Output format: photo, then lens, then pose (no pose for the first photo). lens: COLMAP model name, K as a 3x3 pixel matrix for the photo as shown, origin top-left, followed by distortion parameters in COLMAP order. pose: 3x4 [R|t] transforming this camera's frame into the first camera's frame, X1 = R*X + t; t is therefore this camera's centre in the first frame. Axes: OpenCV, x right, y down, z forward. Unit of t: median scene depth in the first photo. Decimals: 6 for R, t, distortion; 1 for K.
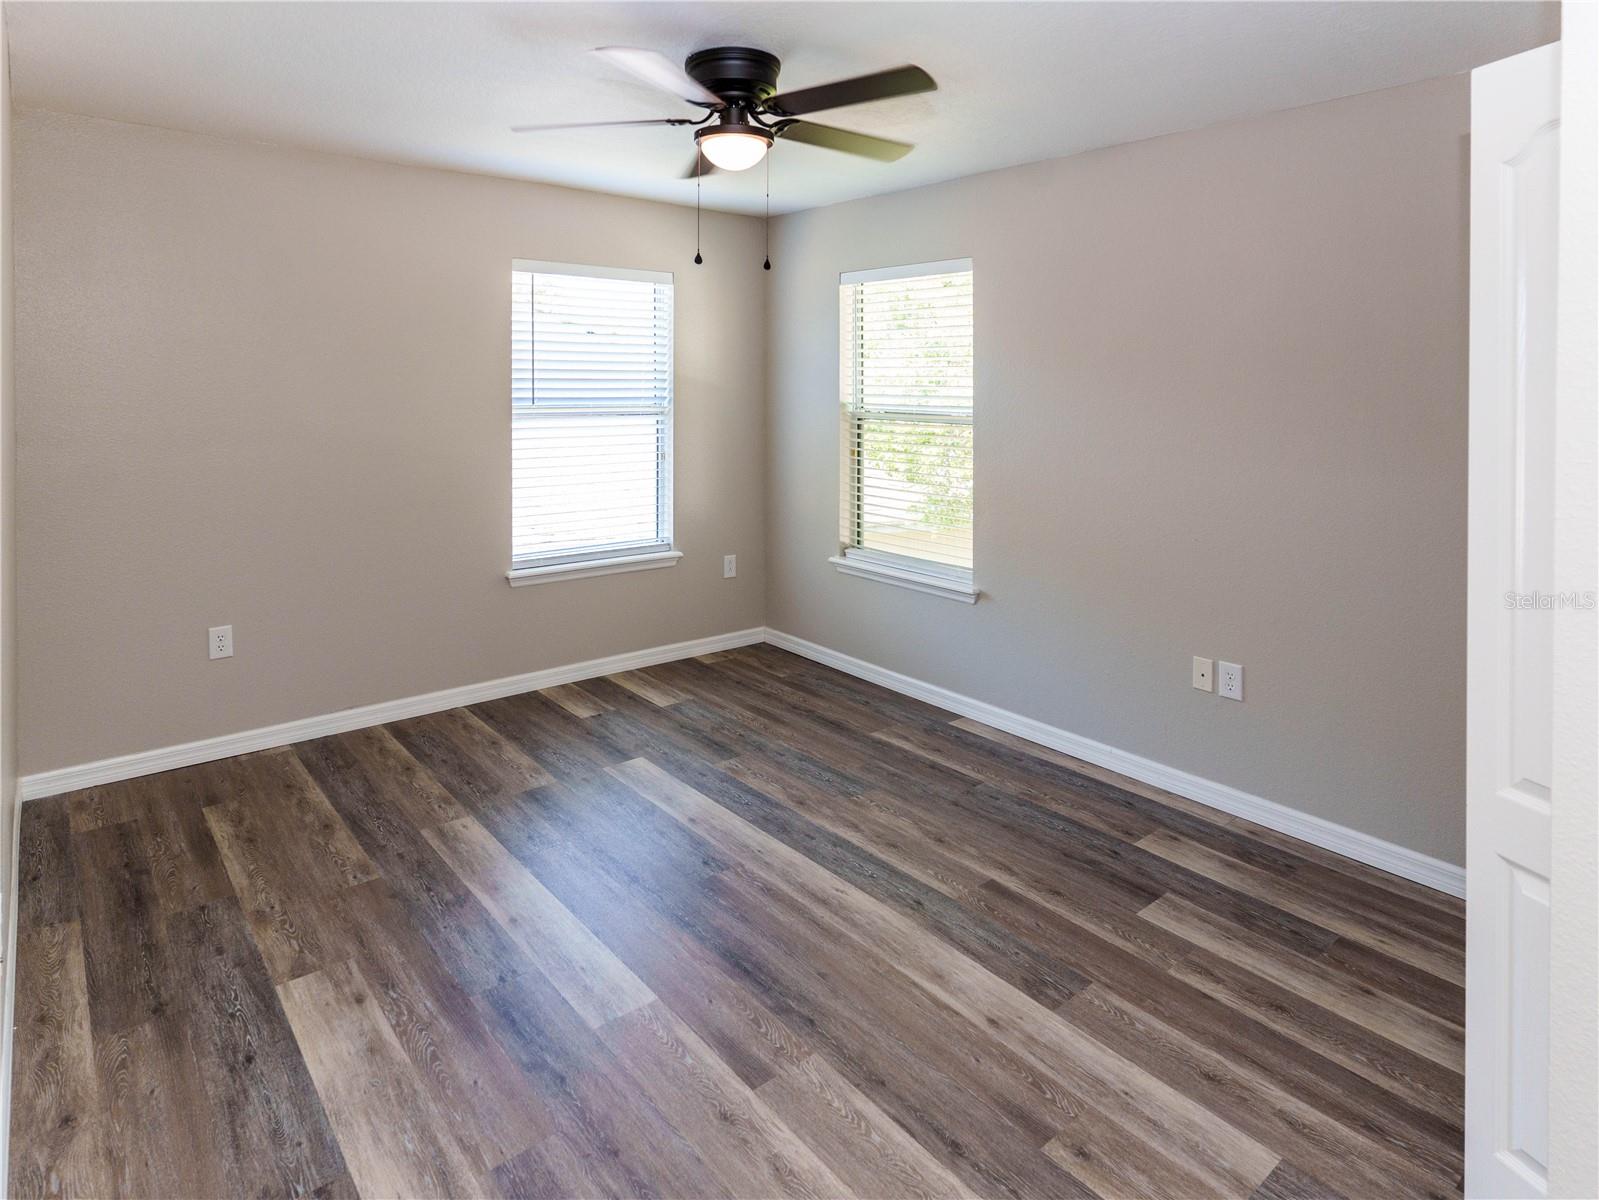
lens RADIAL K [[882.9, 0, 801.6], [0, 882.9, 601.0], [0, 0, 1]] dist [0.000119, 0.000978]
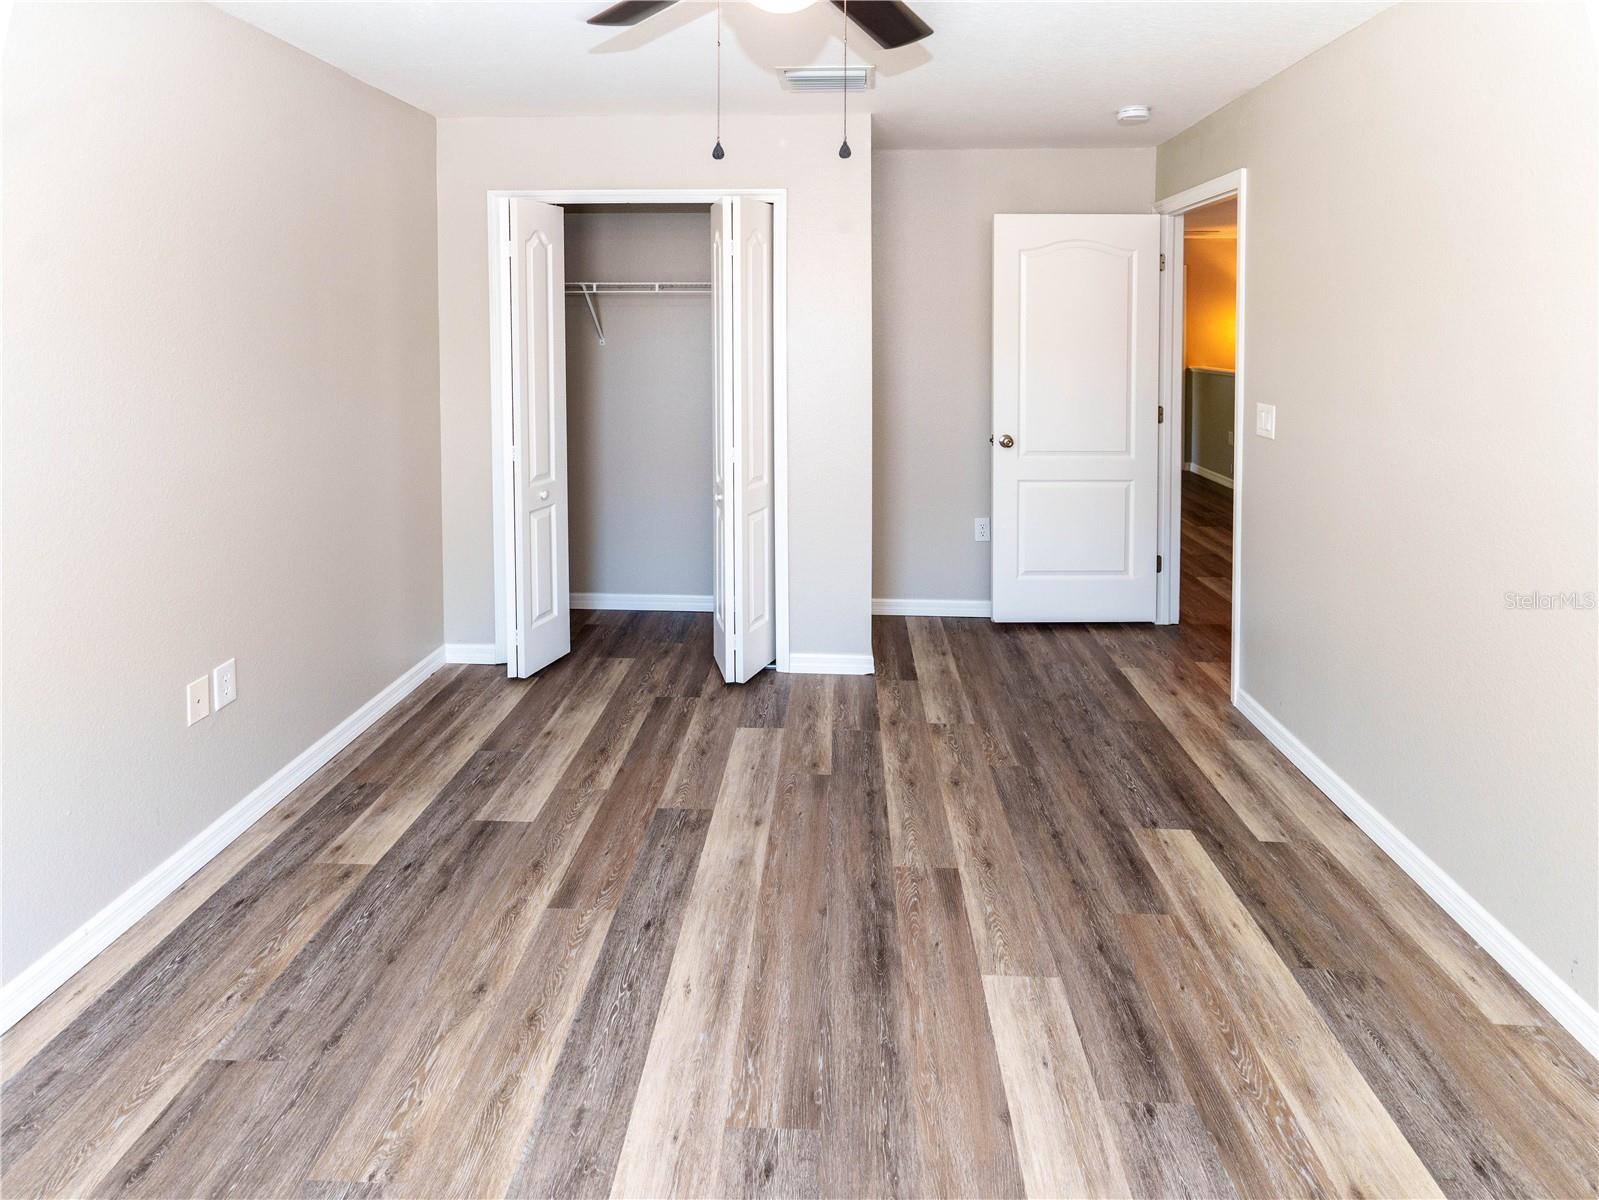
lens RADIAL K [[882.9, 0, 800.1], [0, 882.9, 599.0], [0, 0, 1]] dist [0.000119, 0.000978]
pose [[-0.755371, -0.200226, 0.623958, -0.487665], [0.150523, 0.873700, 0.462592, -0.329059], [-0.637775, 0.443349, -0.629829, 1.445689]]
